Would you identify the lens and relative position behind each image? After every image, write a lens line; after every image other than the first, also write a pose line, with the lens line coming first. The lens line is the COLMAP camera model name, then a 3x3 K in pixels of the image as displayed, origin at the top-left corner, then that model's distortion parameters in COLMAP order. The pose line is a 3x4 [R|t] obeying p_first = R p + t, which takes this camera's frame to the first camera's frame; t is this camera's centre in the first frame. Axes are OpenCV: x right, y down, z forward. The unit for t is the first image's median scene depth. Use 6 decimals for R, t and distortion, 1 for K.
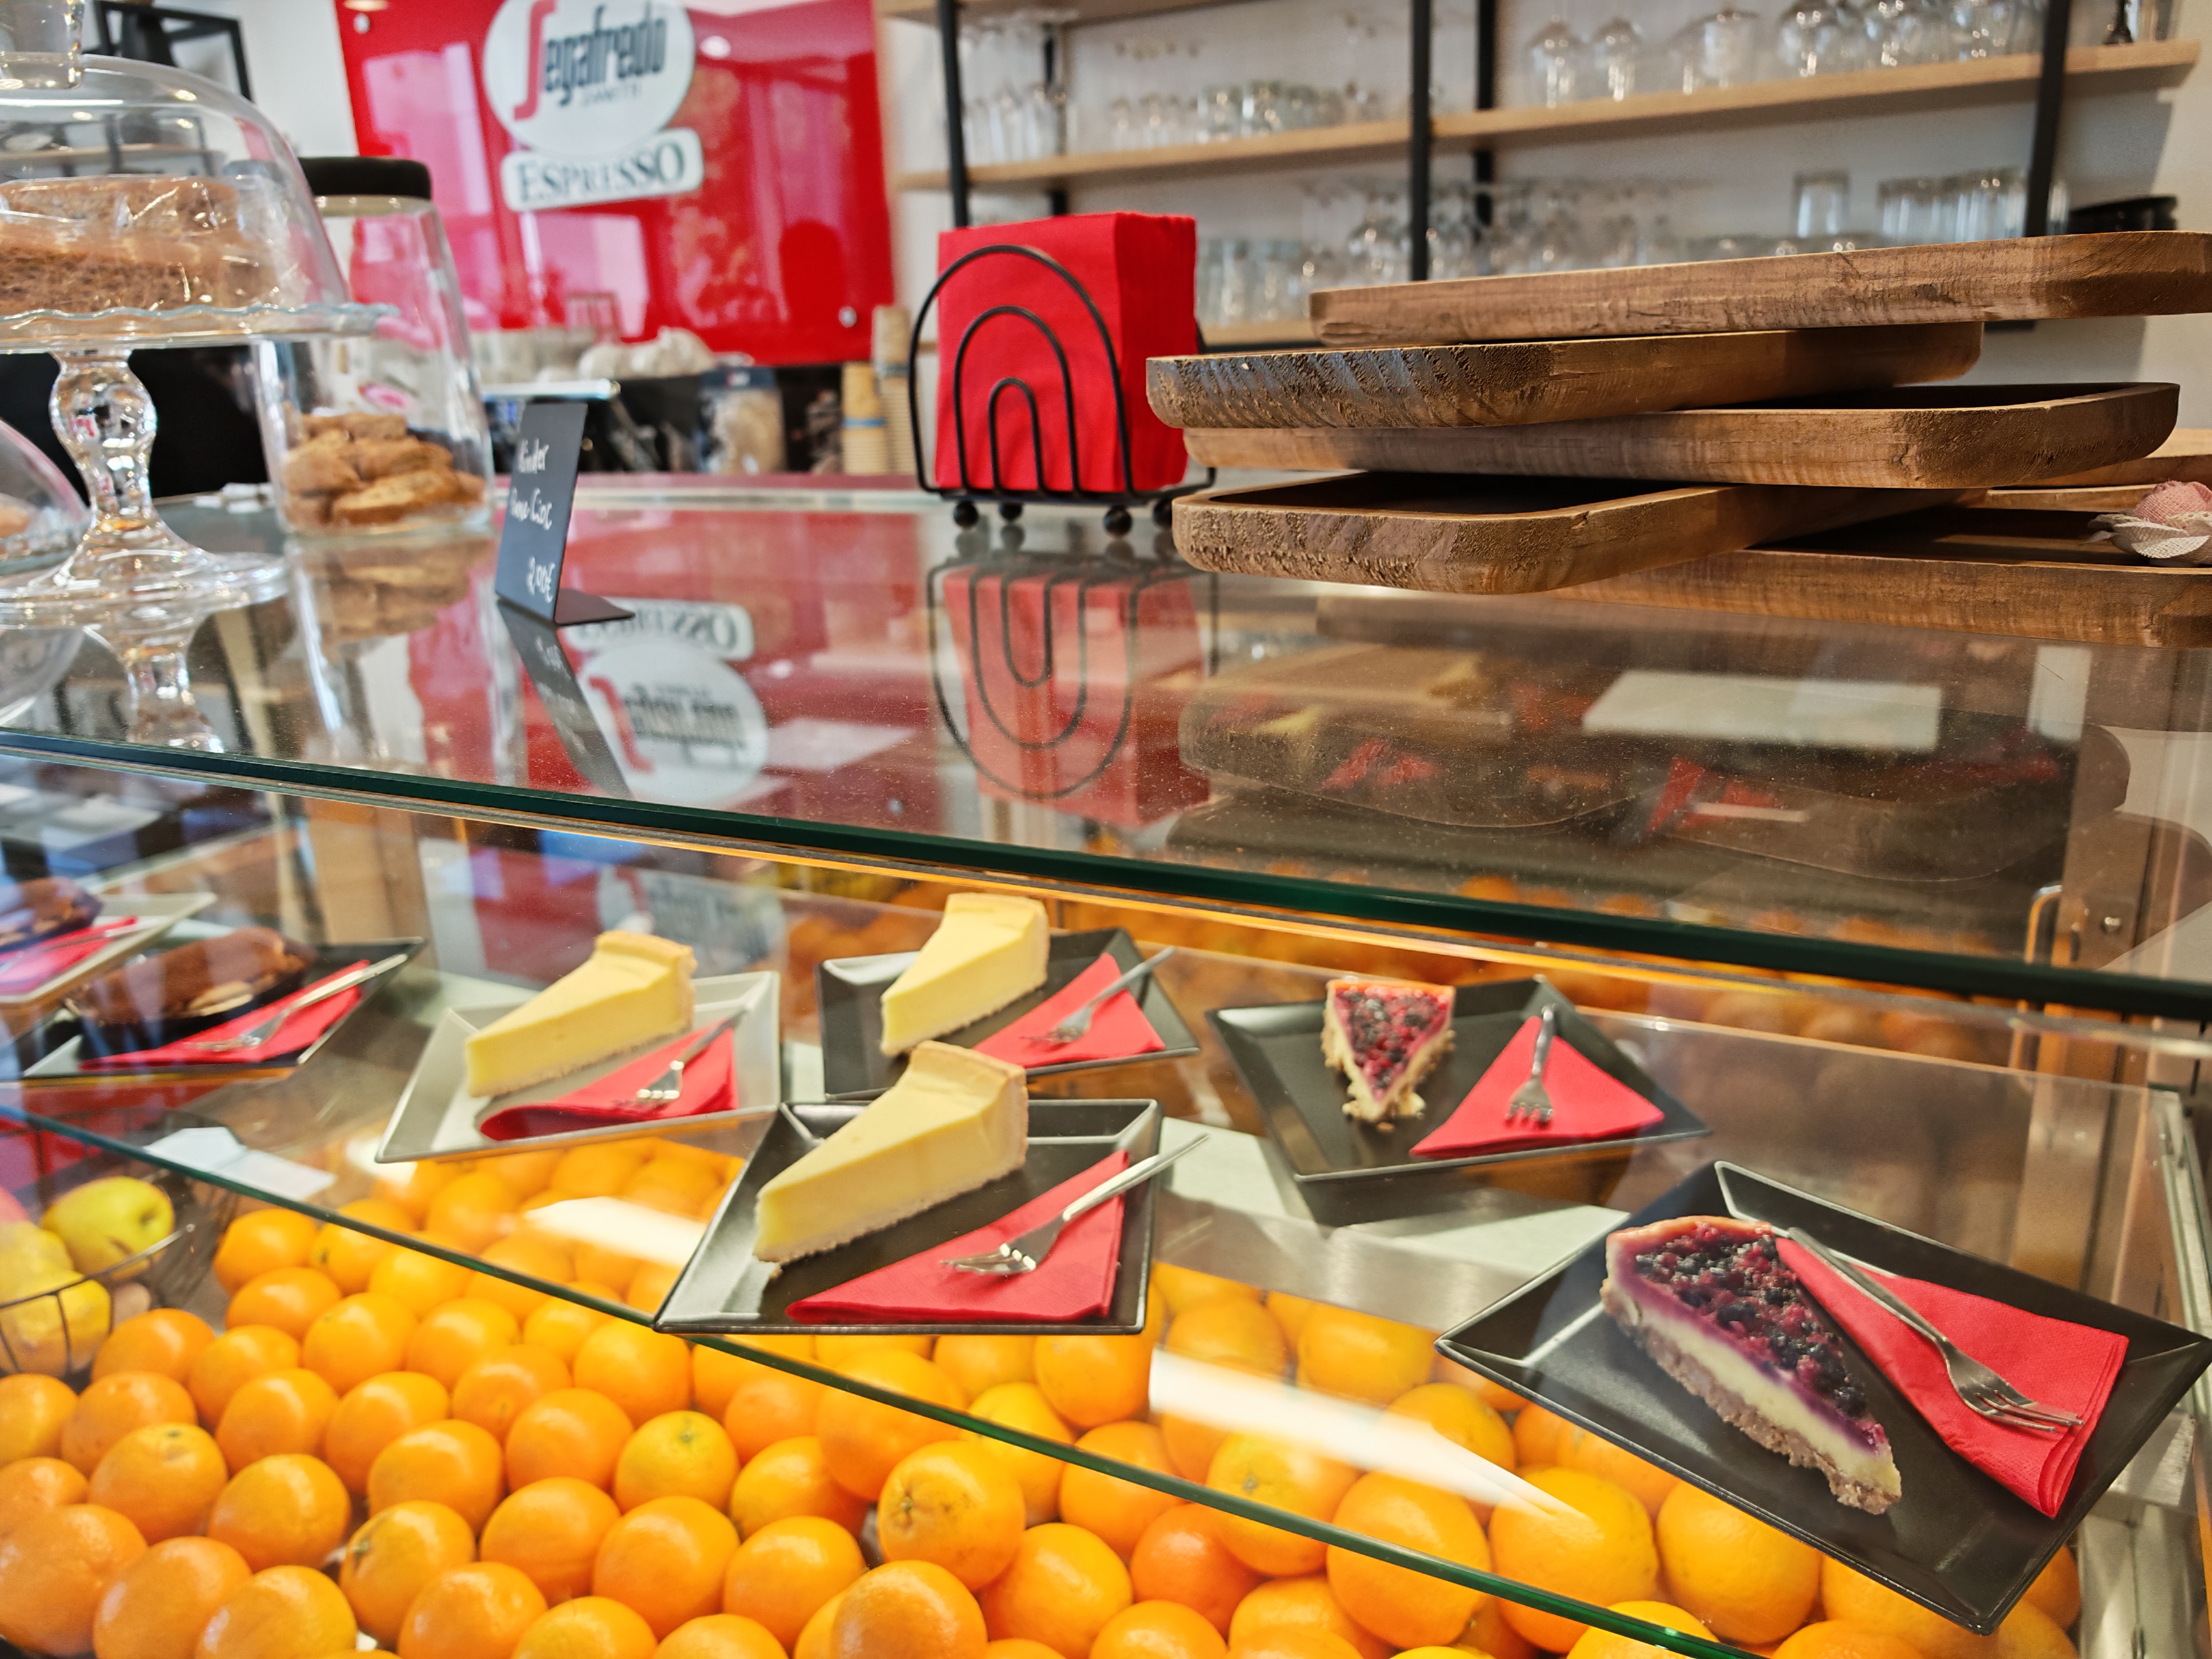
lens RADIAL K [[1625.9, 0, 1089.7], [0, 1625.9, 831.6], [0, 0, 1]] dist [-0.016486, 0.006147]
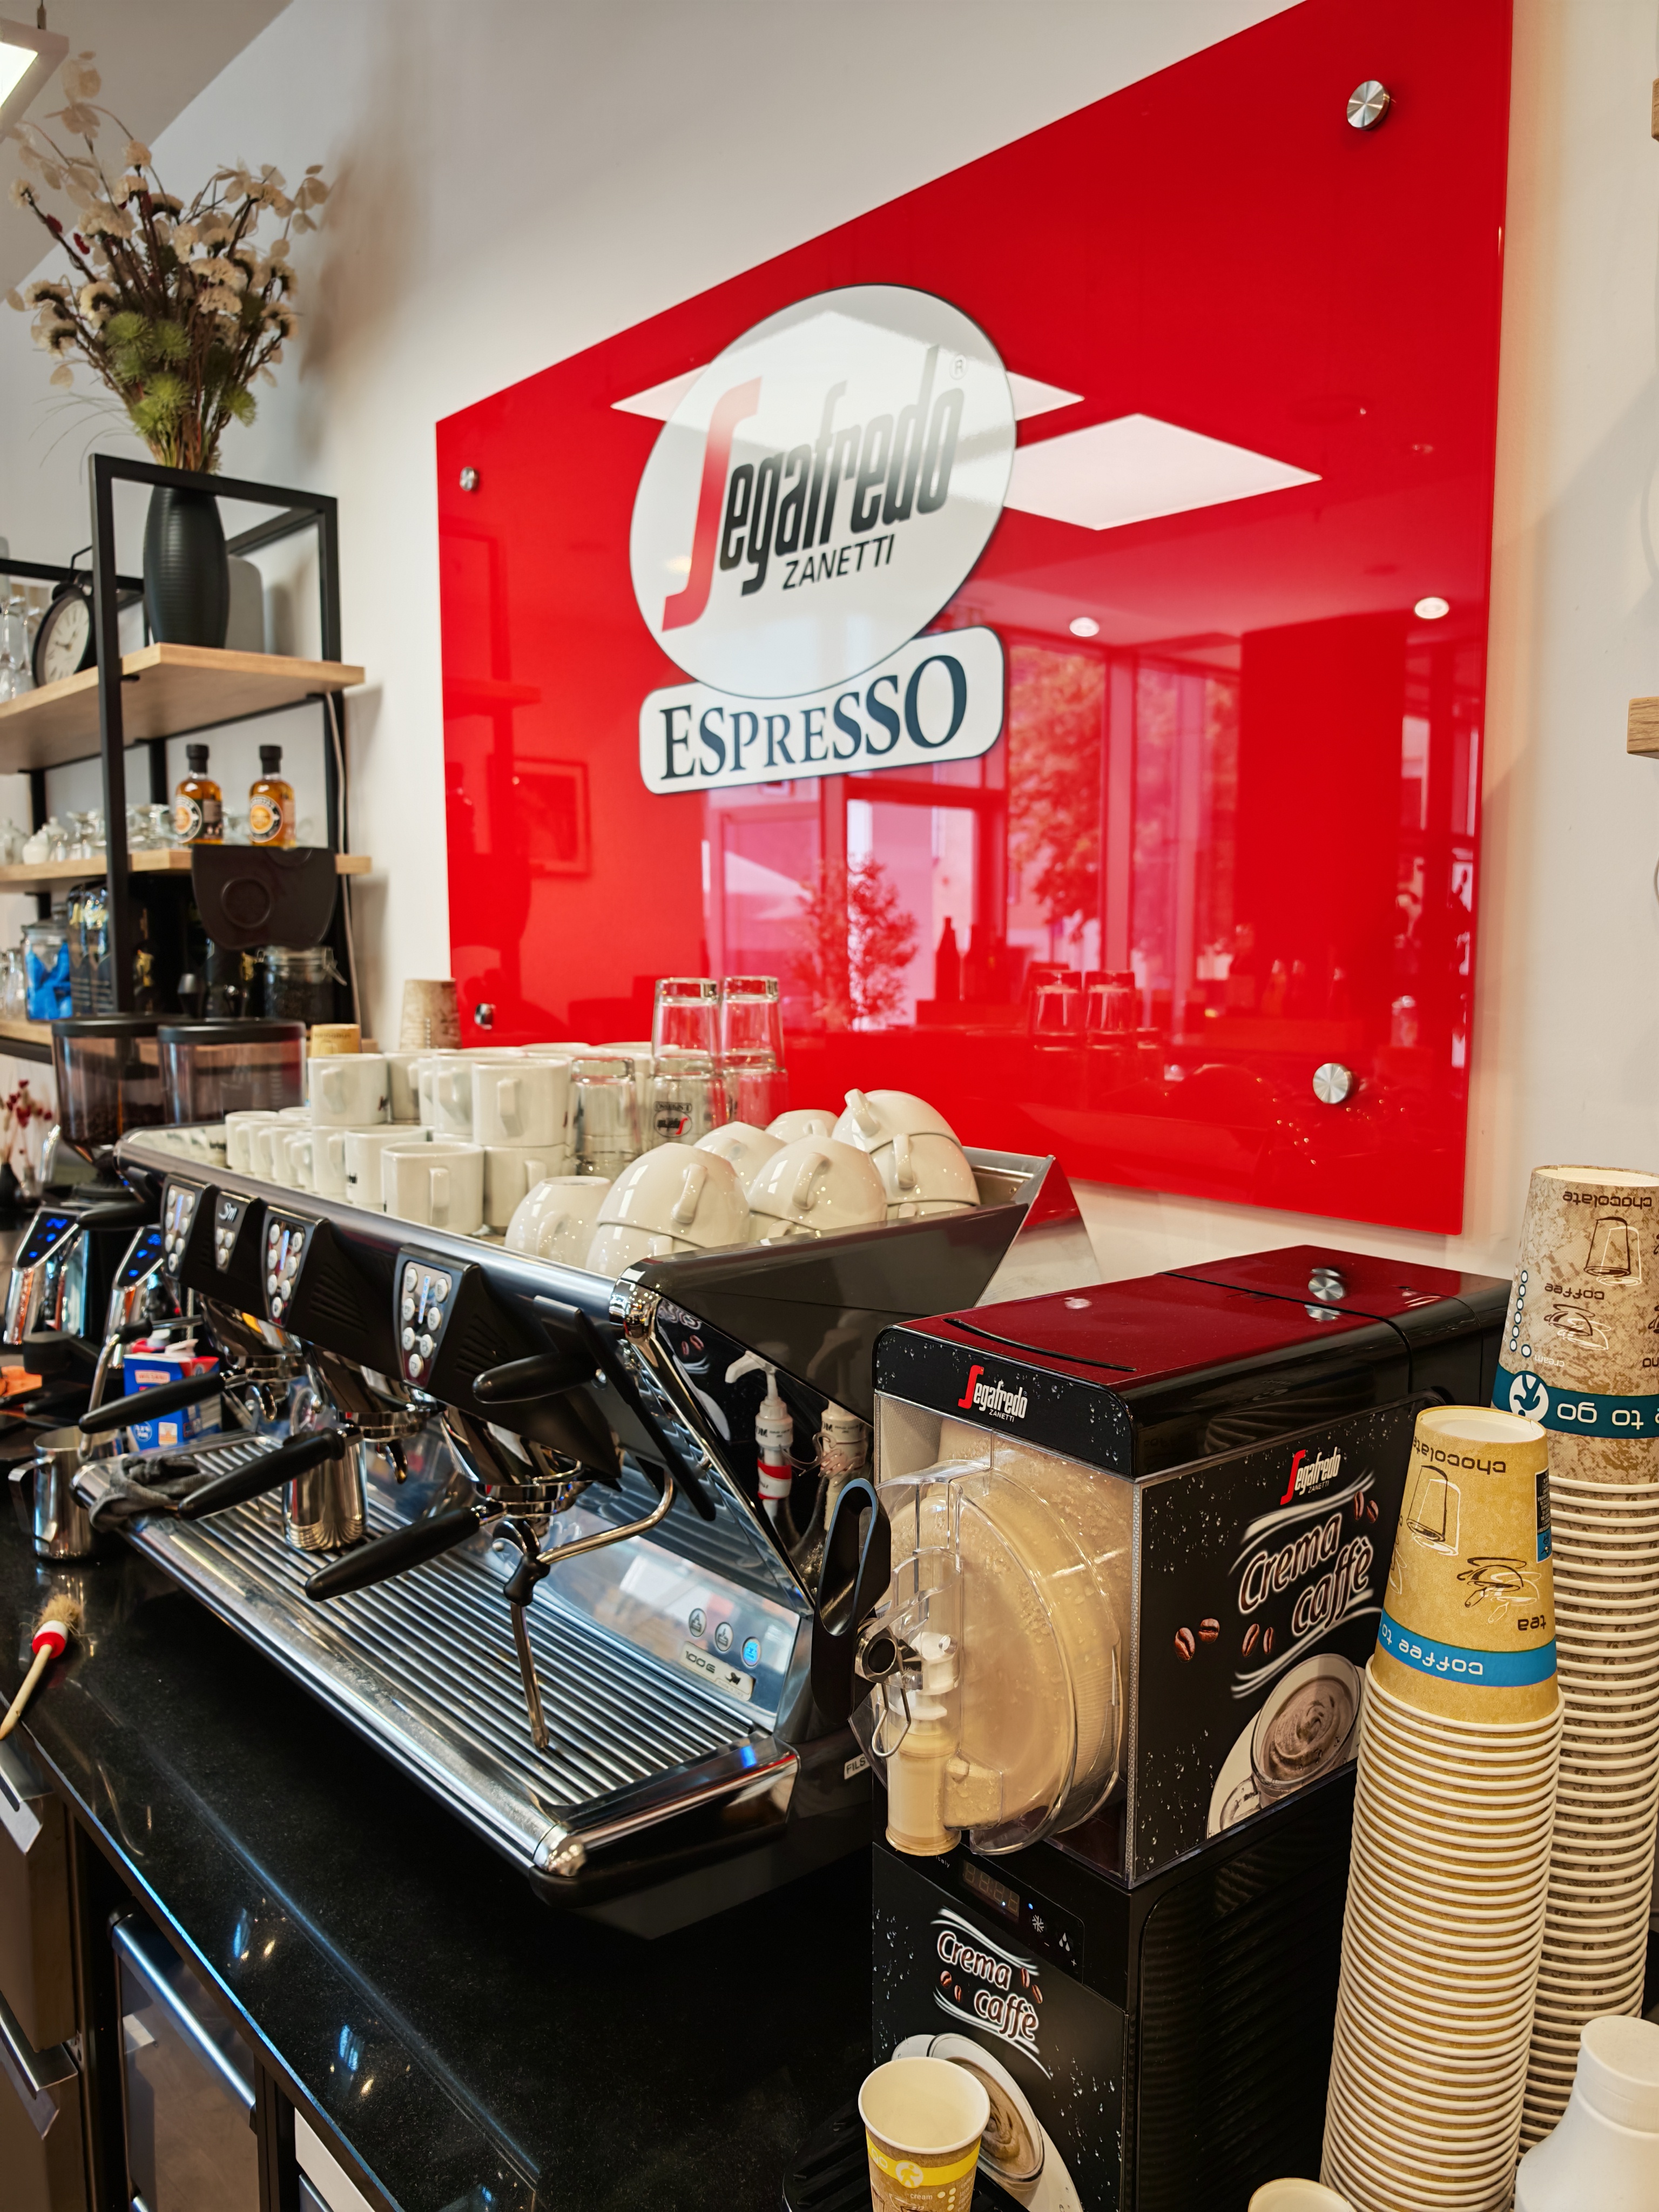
lens RADIAL K [[1695.2, 0, 820.3], [0, 1695.2, 1140.5], [0, 0, 1]] dist [-0.043905, -0.003391]
pose [[0.937848, 0.090139, -0.335137, -0.122596], [-0.145151, 0.979041, -0.142866, -0.221066], [0.315235, 0.182632, 0.931275, 0.571855]]
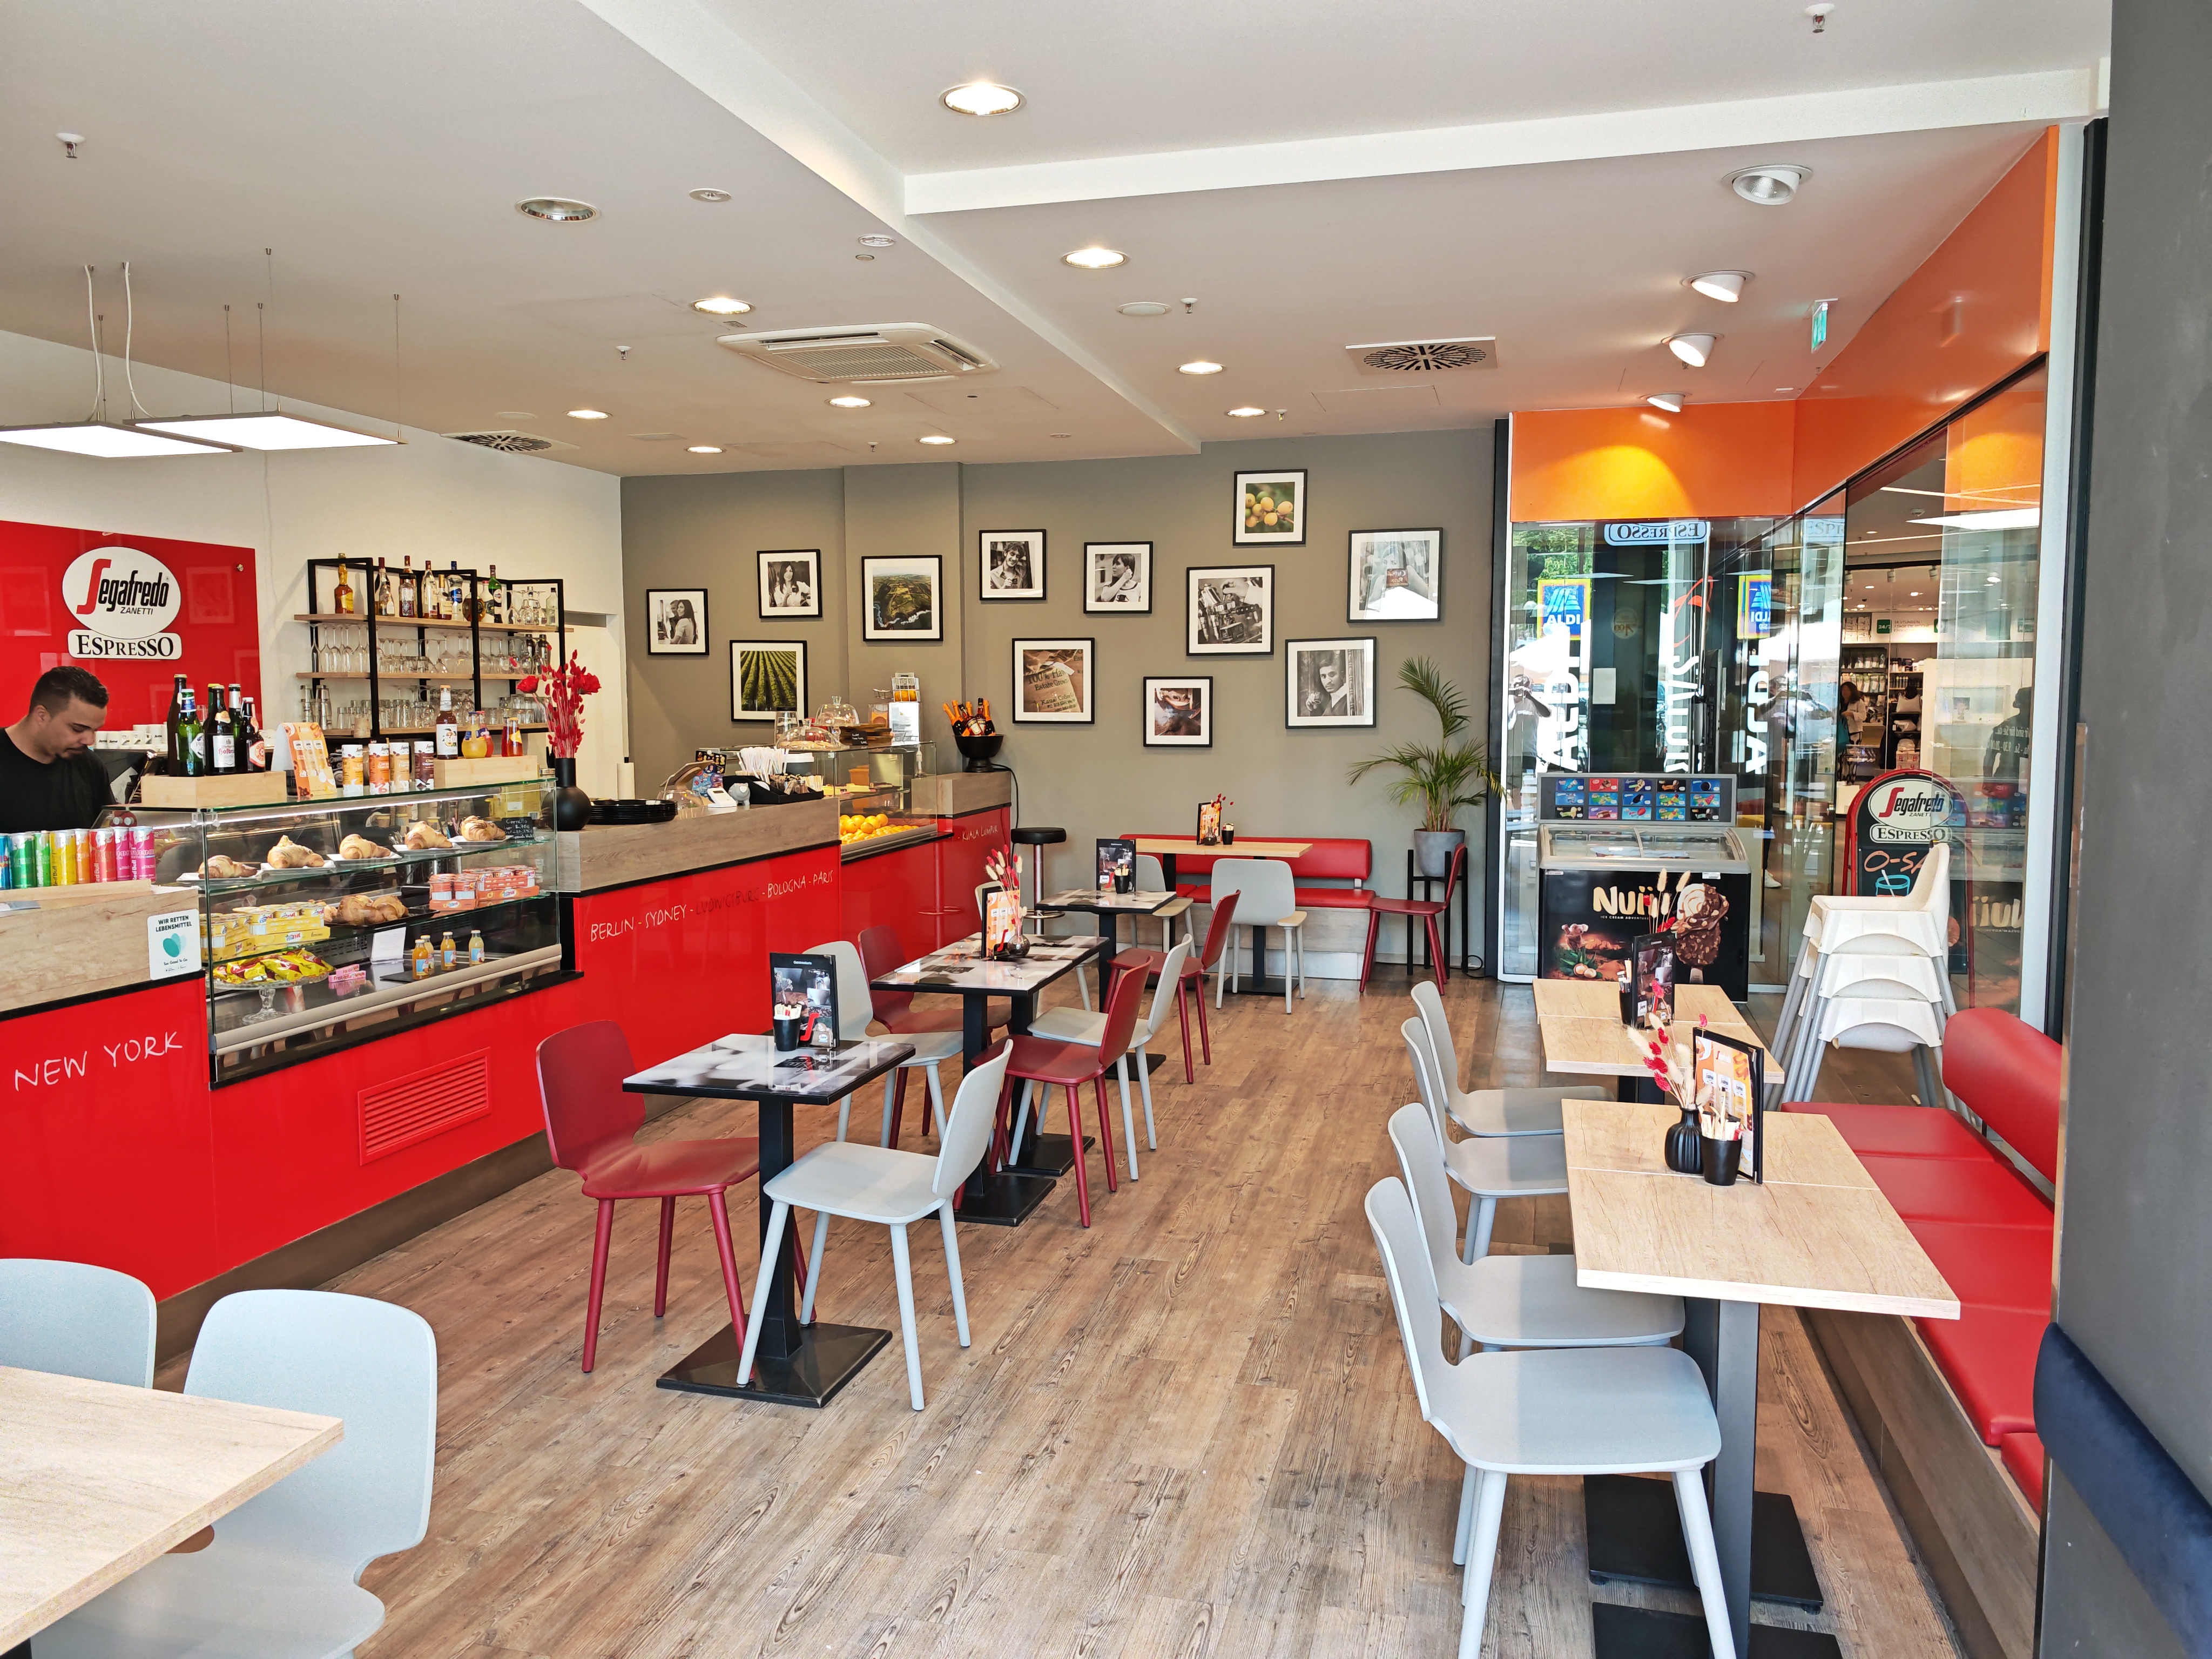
lens RADIAL K [[1567.6, 0, 1089.5], [0, 1567.6, 833.3], [0, 0, 1]] dist [0.071112, -0.159894]
pose [[-0.240595, -0.040332, 0.969787, -2.463833], [0.280372, 0.953658, 0.109219, -0.071949], [-0.929250, 0.298178, -0.218138, 0.403446]]
